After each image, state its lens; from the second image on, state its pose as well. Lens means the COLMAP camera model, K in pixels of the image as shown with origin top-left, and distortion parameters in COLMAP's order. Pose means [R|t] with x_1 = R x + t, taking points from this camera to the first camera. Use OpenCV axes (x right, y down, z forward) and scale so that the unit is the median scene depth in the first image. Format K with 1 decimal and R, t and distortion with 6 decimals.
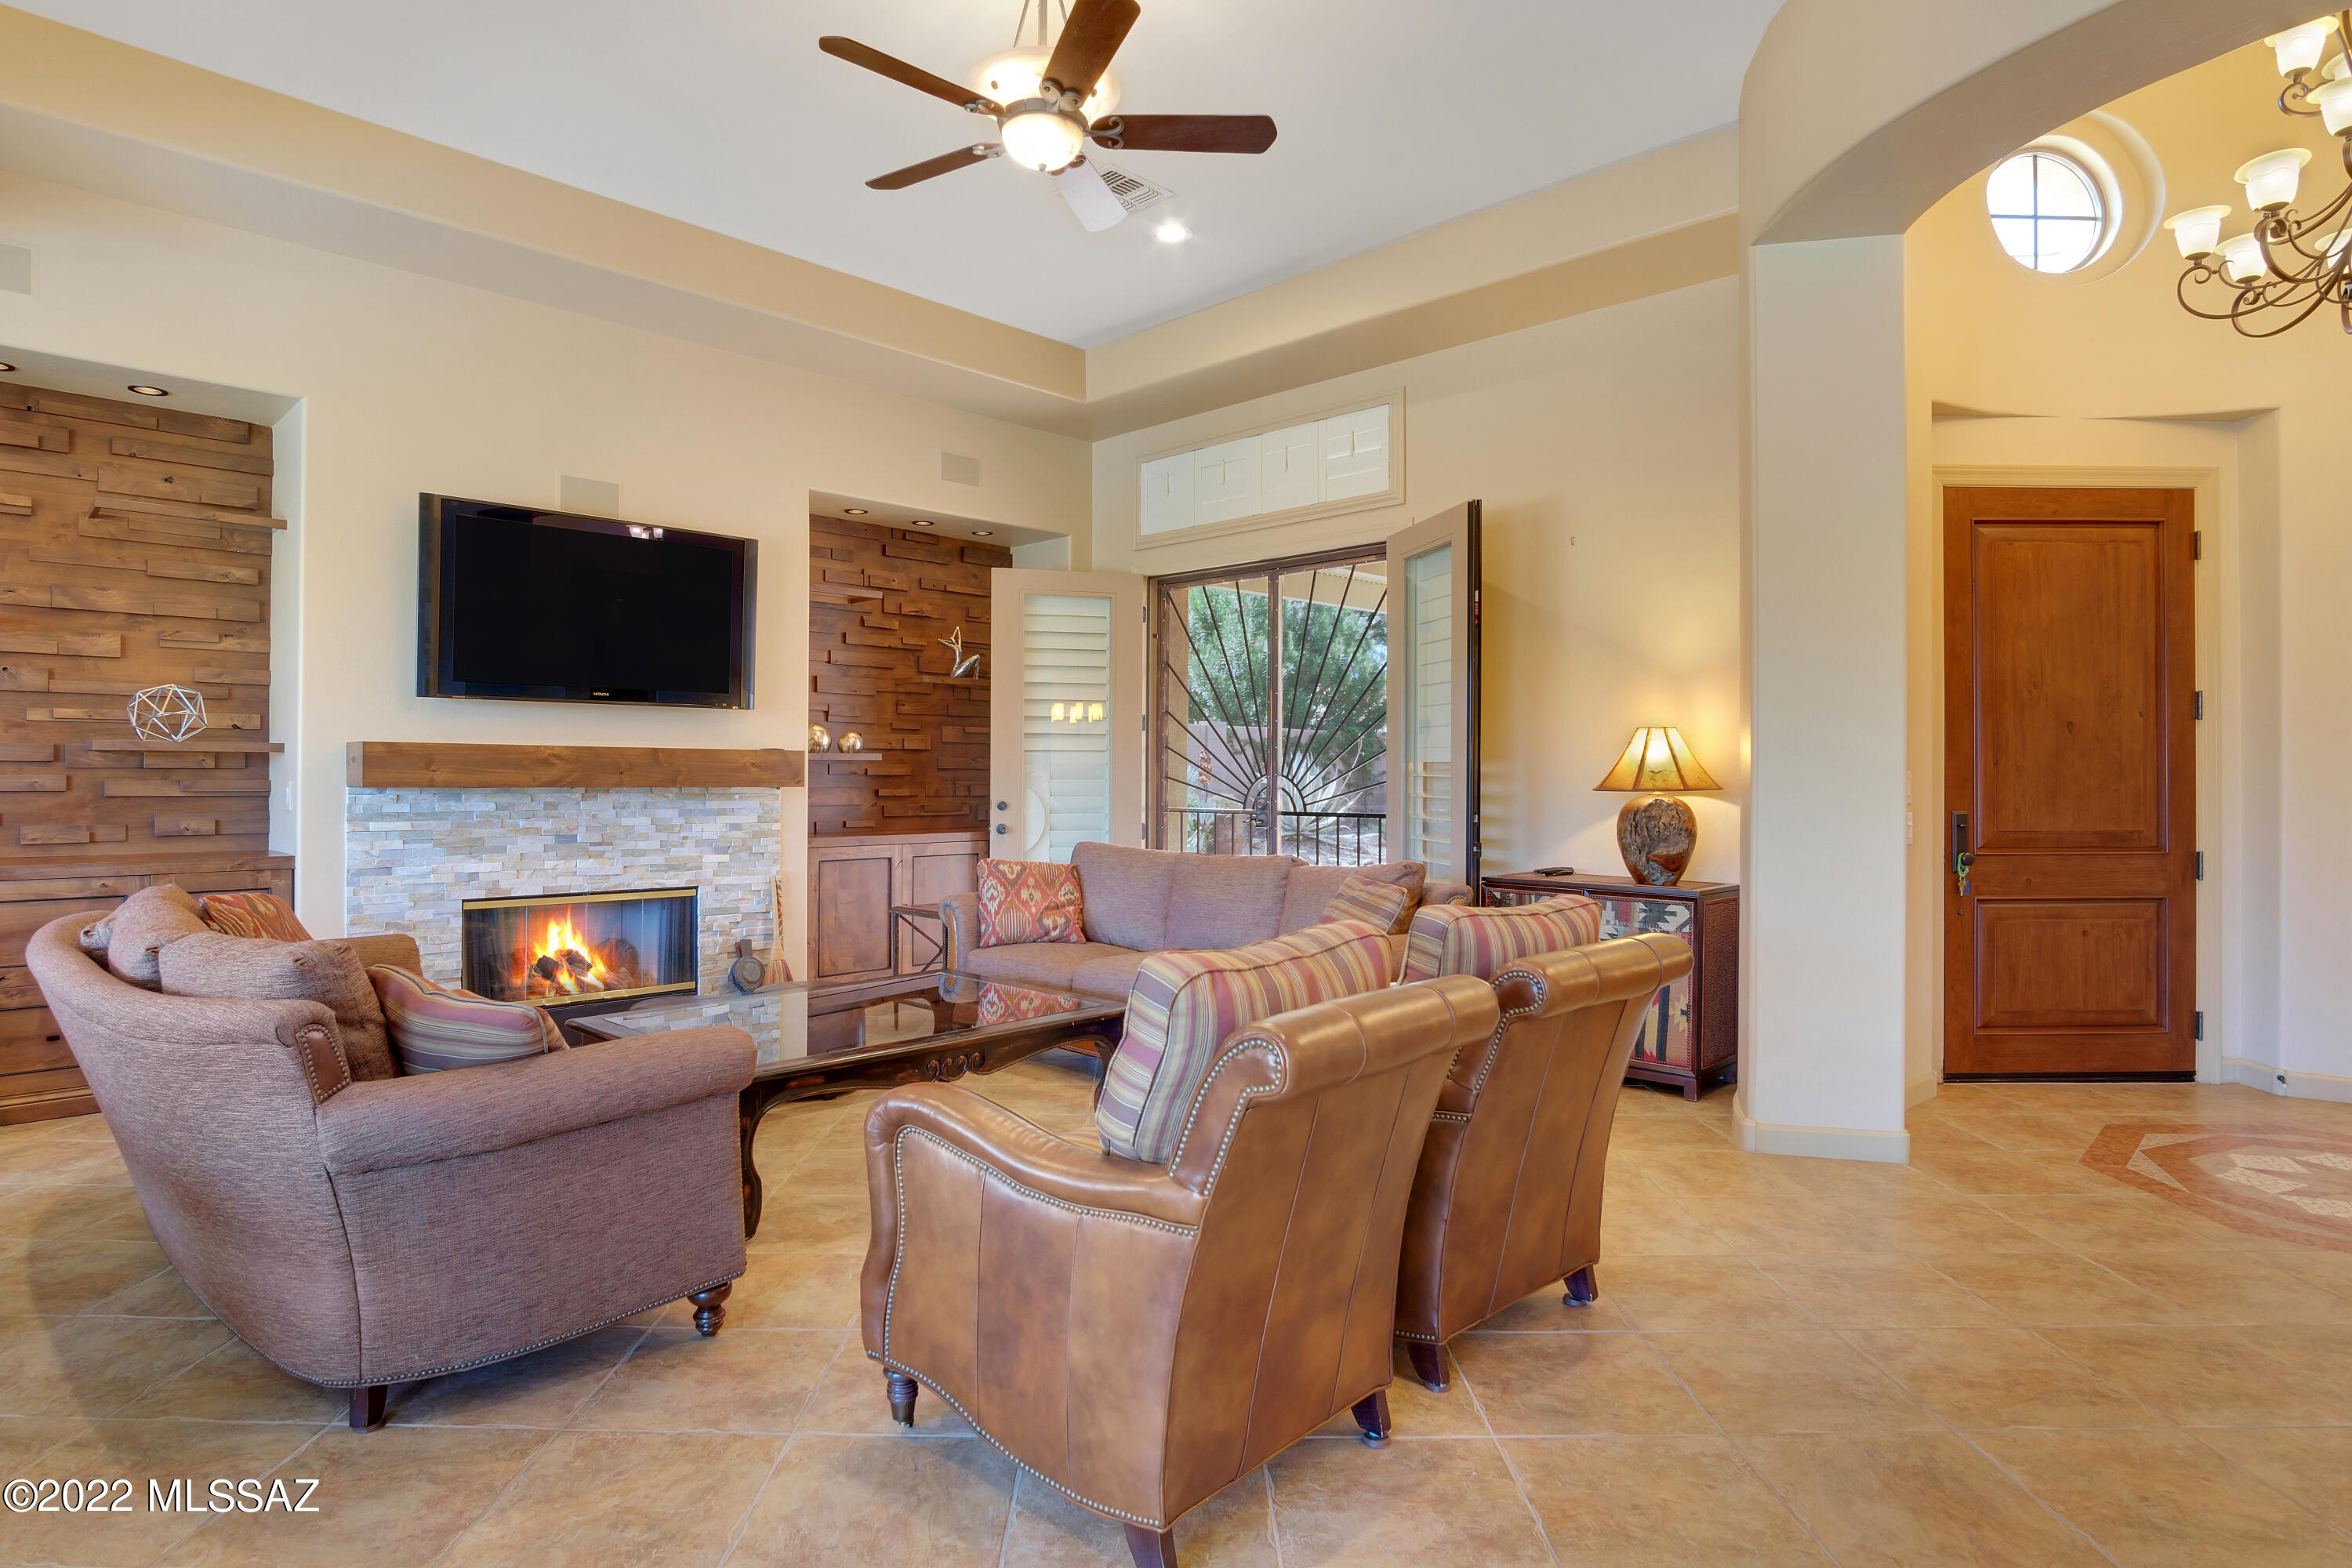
lens RADIAL K [[1238.2, 0, 1161.9], [0, 1238.2, 776.1], [0, 0, 1]] dist [-0.034622, 0.009718]
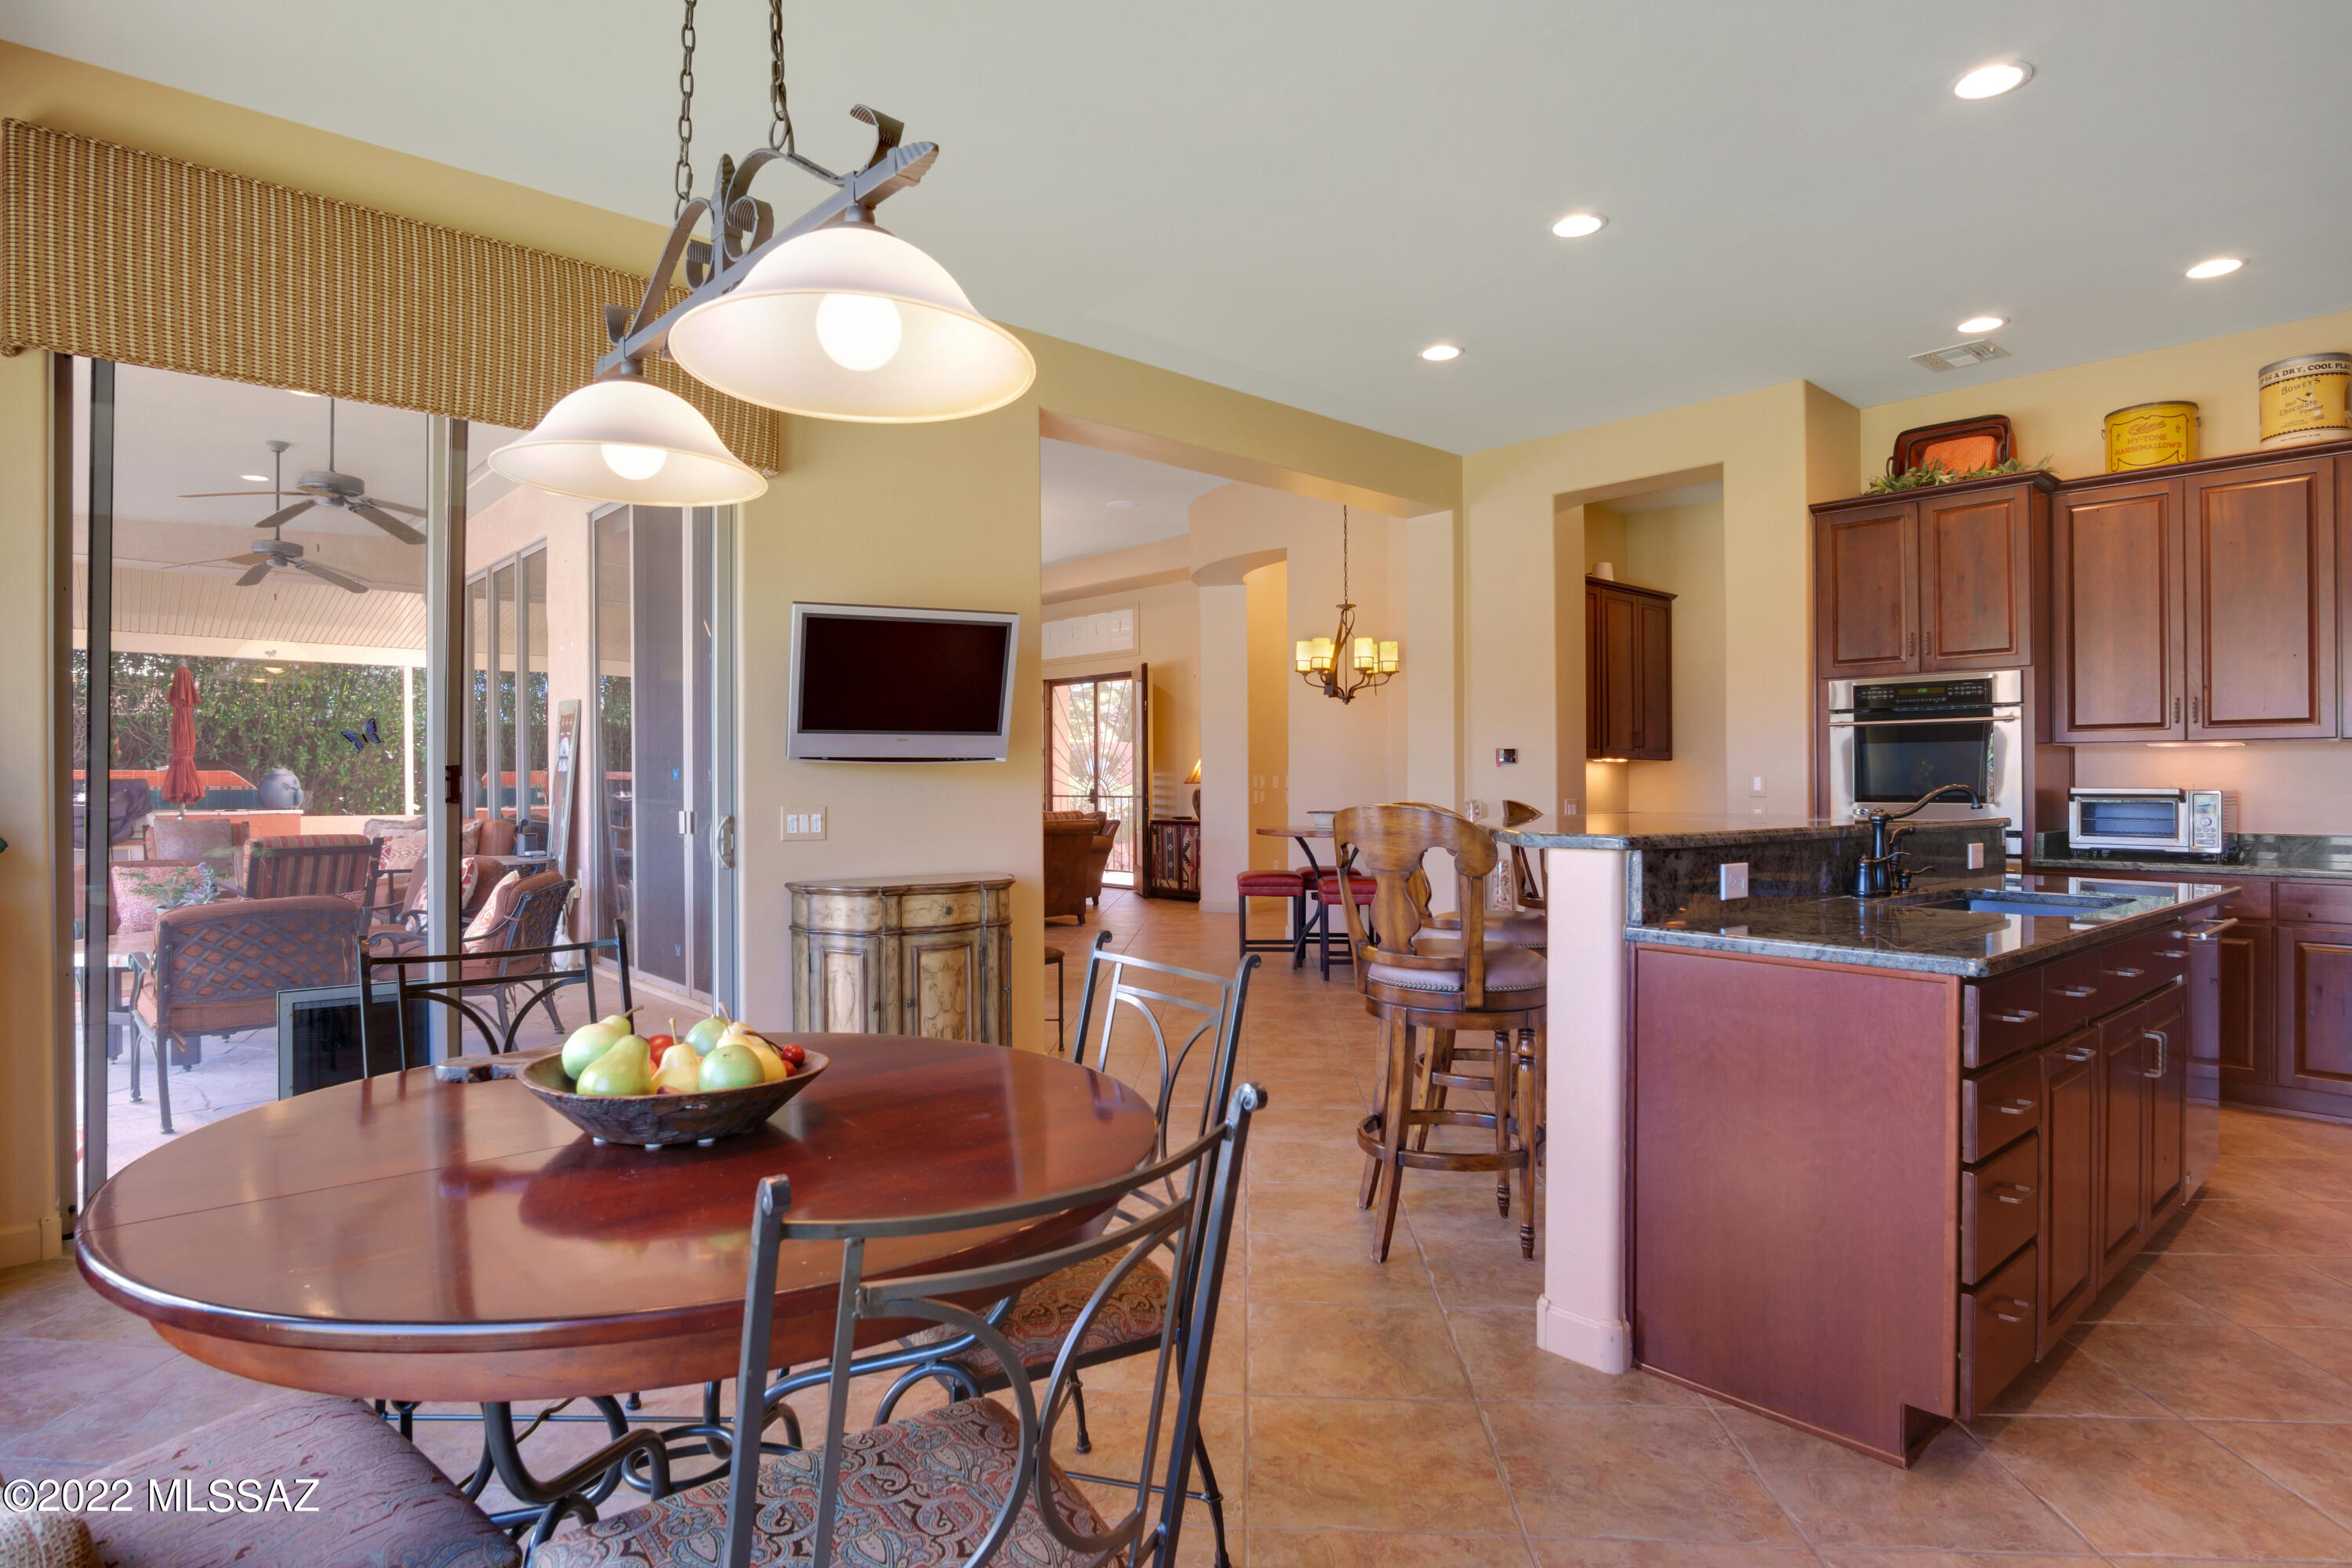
lens RADIAL K [[1283.0, 0, 1141.3], [0, 1283.0, 775.9], [0, 0, 1]] dist [-0.042140, 0.013265]
pose [[0.996627, -0.004357, -0.081953, 0.440252], [0.003644, 0.999954, -0.008846, 0.018053], [0.081988, 0.008518, 0.996597, -1.470863]]
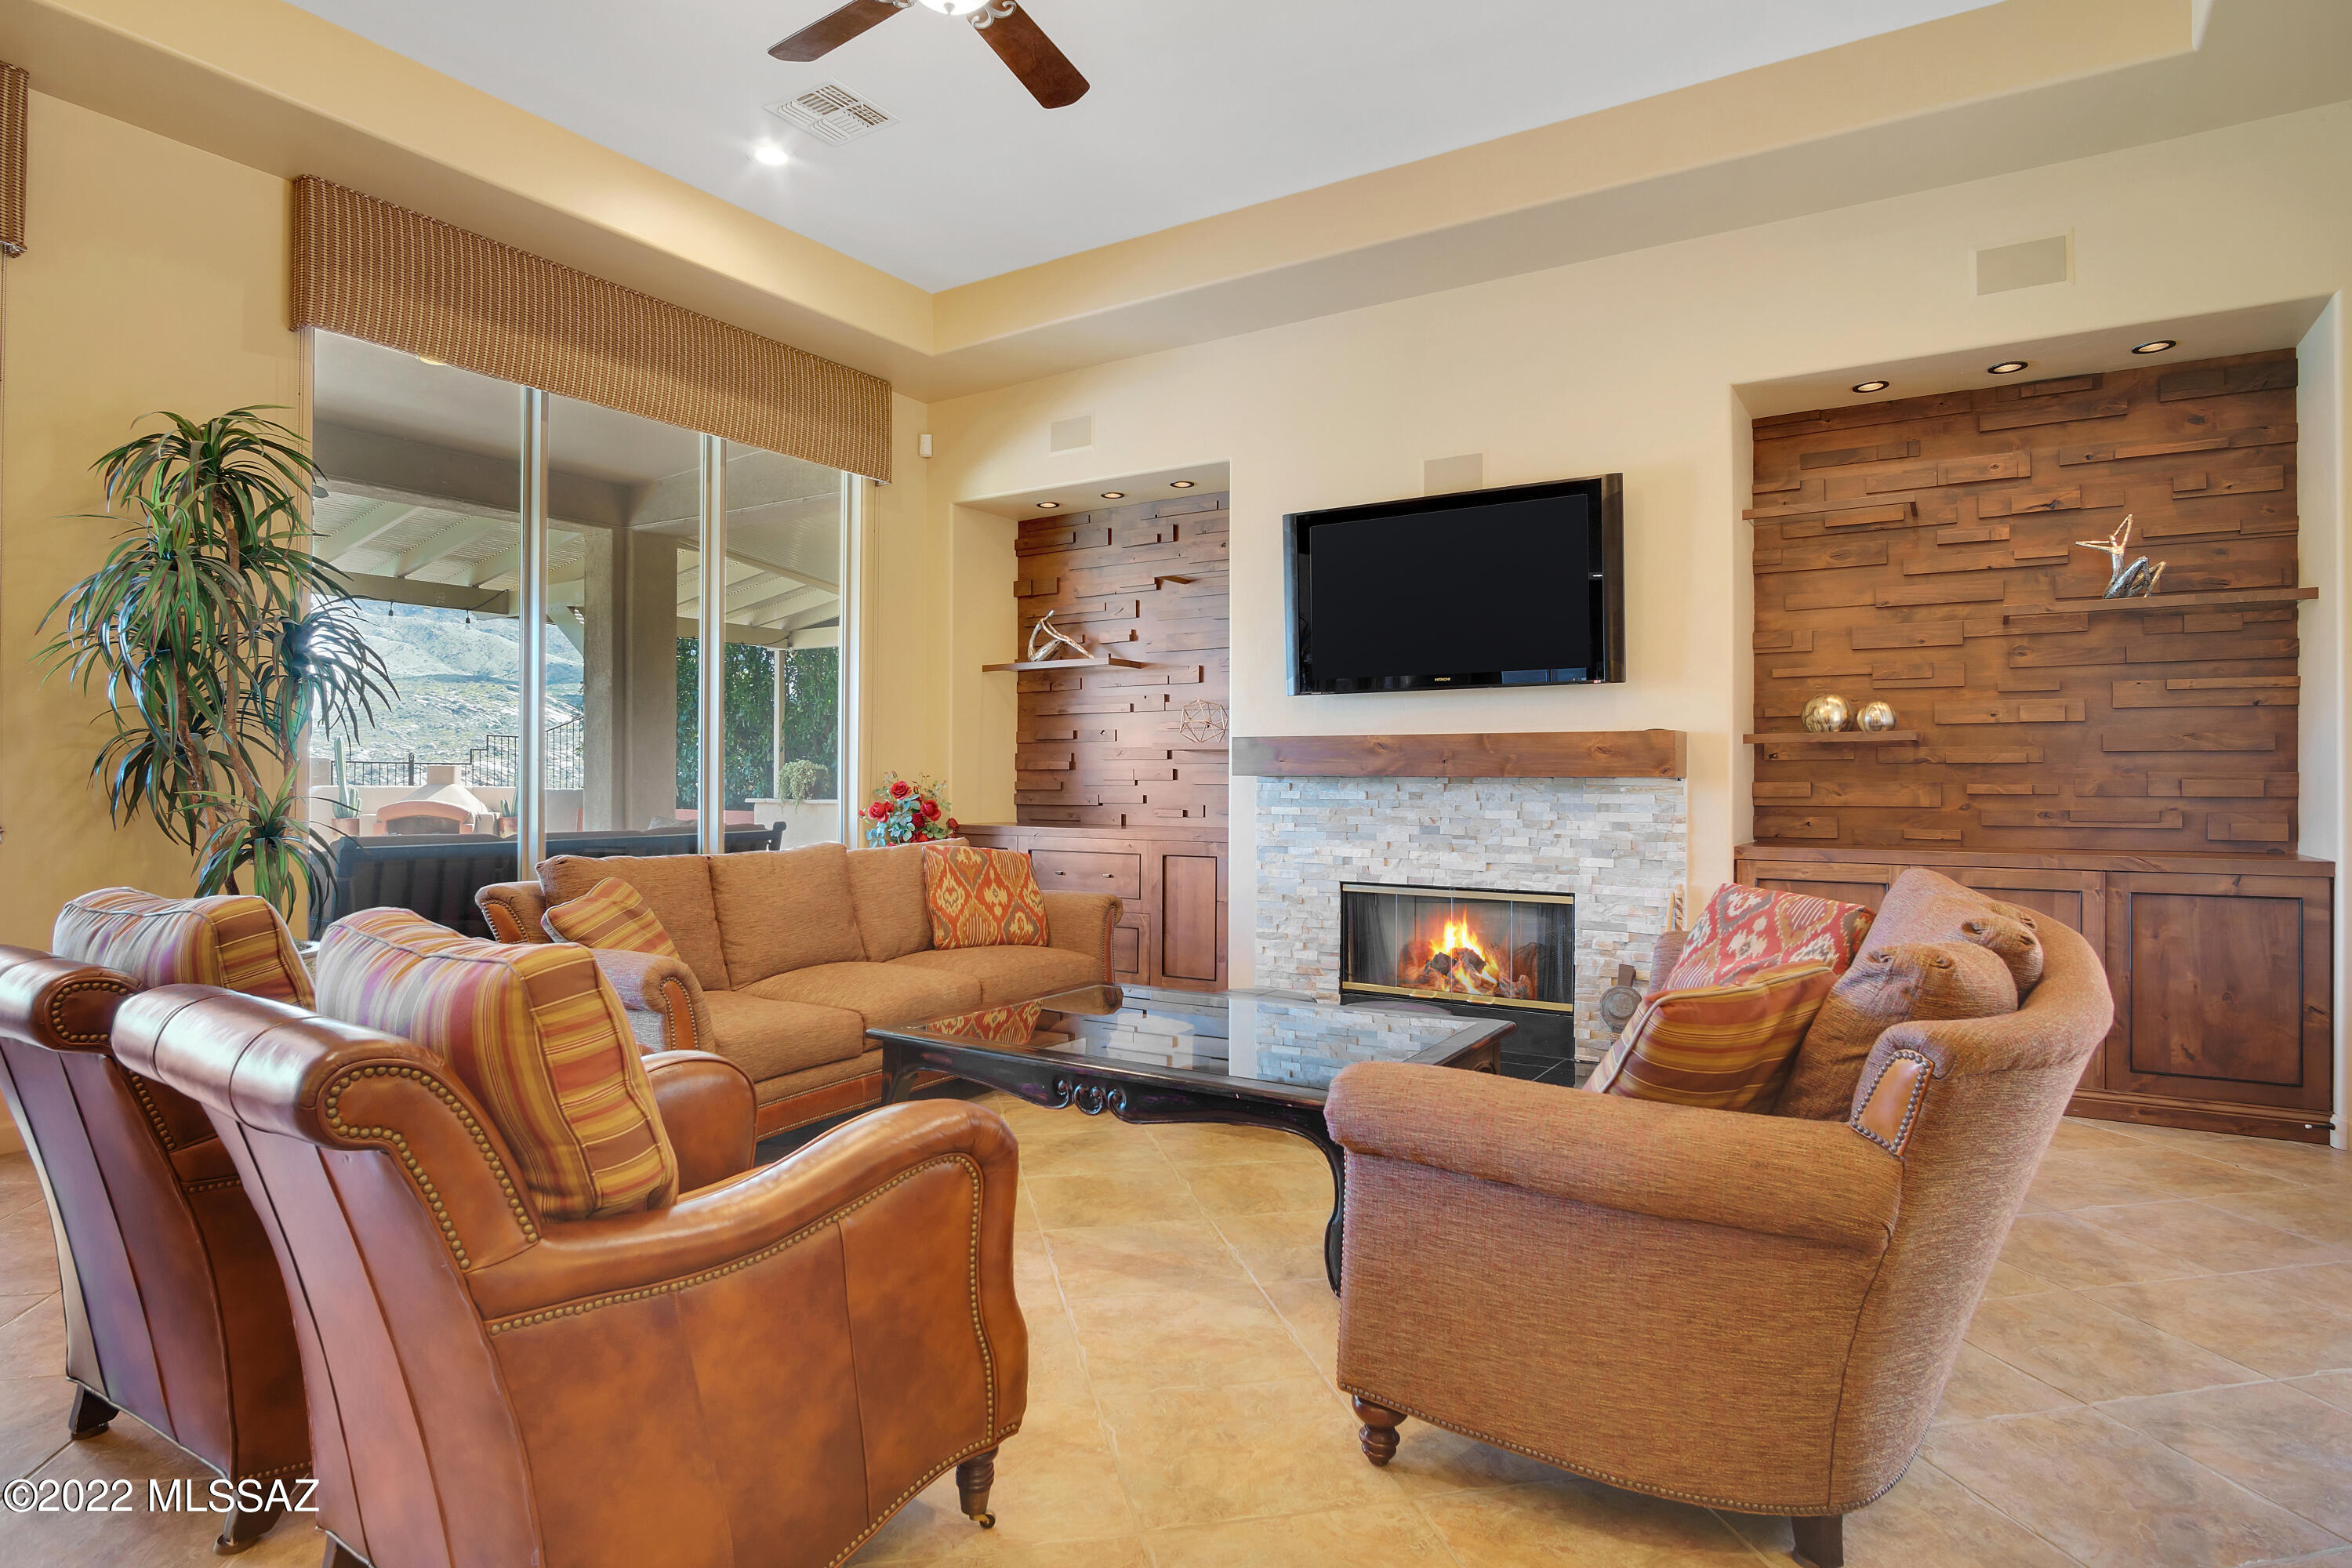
lens RADIAL K [[1229.1, 0, 1170.7], [0, 1229.1, 775.7], [0, 0, 1]] dist [-0.034662, 0.013615]
pose [[0.220054, -0.007184, -0.975461, 0.436166], [-0.001198, 0.999970, -0.007635, 0.015953], [0.975487, 0.002849, 0.220039, 0.598468]]
